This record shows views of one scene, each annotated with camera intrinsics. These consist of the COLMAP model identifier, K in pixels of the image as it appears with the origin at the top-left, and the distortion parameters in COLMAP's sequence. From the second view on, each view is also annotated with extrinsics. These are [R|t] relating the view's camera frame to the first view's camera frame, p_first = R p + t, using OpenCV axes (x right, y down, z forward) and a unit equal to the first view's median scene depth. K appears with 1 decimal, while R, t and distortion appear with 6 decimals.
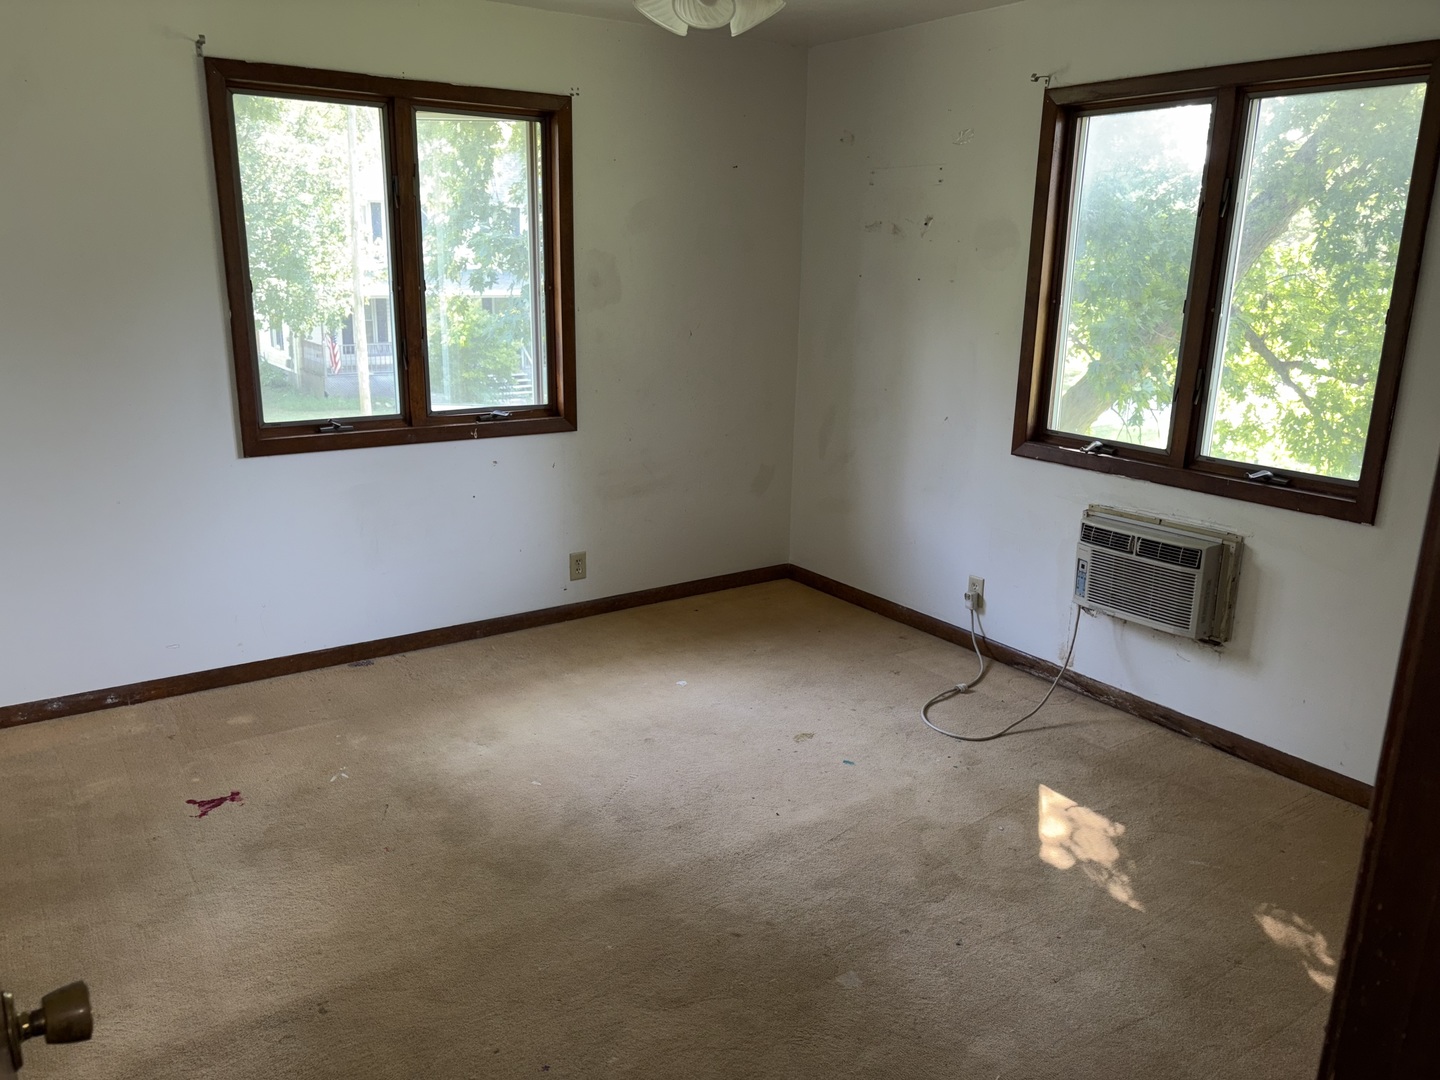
lens RADIAL K [[1088.7, 0, 720.0], [0, 1088.7, 540.0], [0, 0, 1]] dist [0.069259, -0.085603]
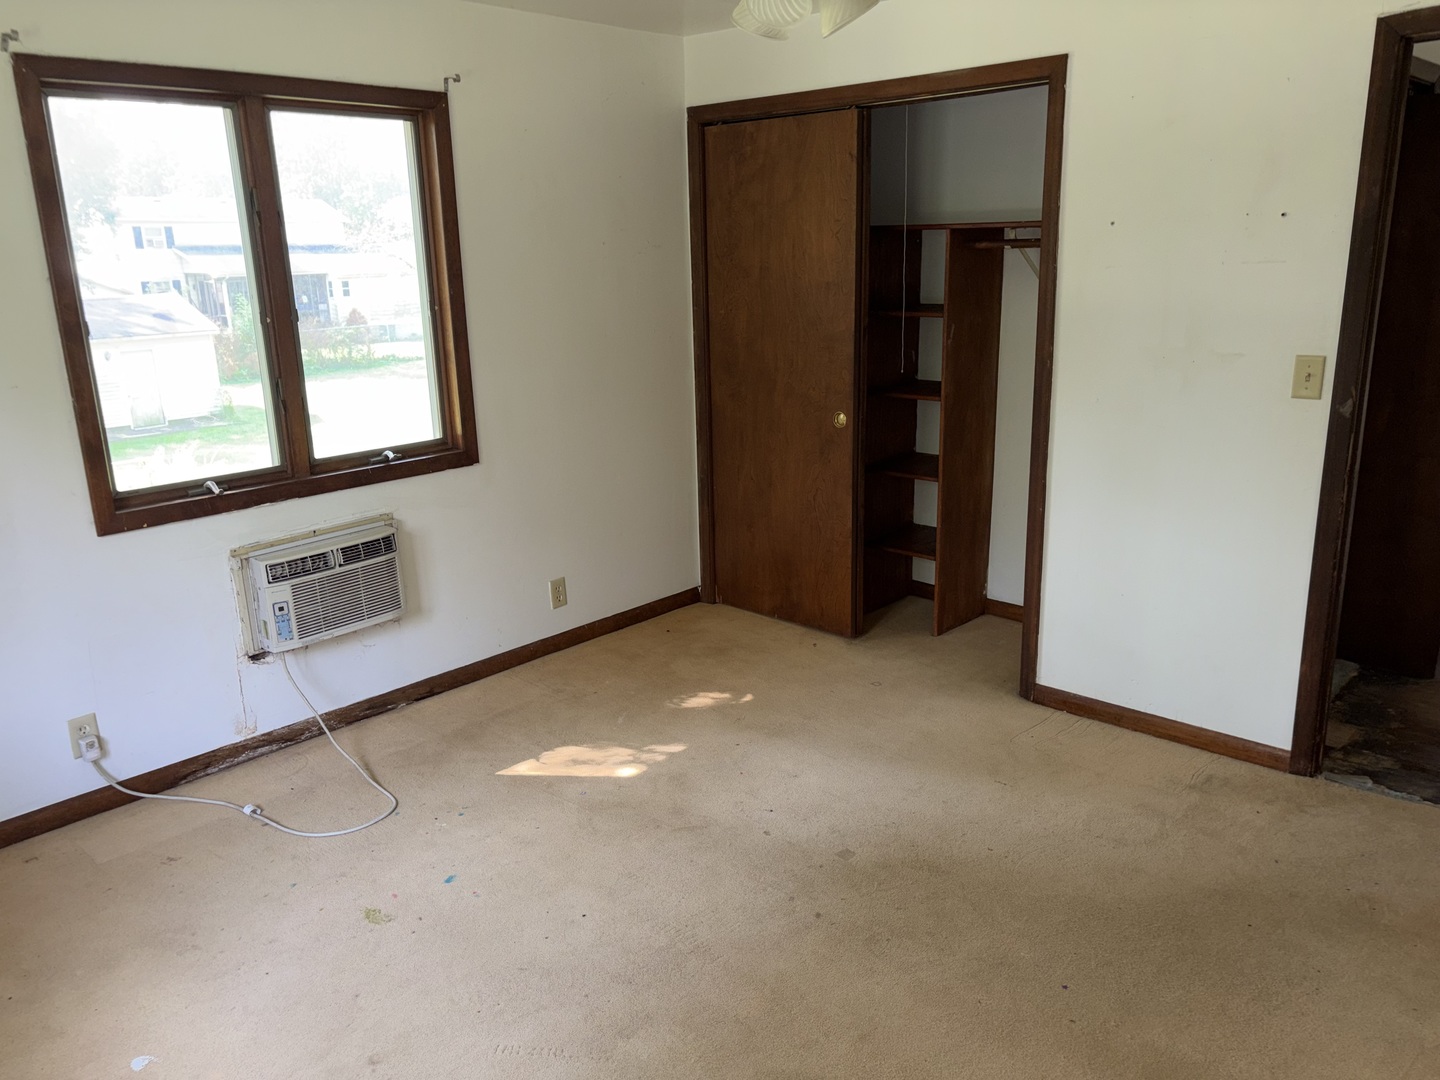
lens RADIAL K [[1115.9, 0, 723.5], [0, 1115.9, 517.0], [0, 0, 1]] dist [0.079345, 0.003722]
pose [[-0.196078, -0.256020, 0.946577, -0.635413], [0.270502, 0.913738, 0.303170, -0.240868], [-0.942540, 0.315496, -0.109910, 0.770137]]
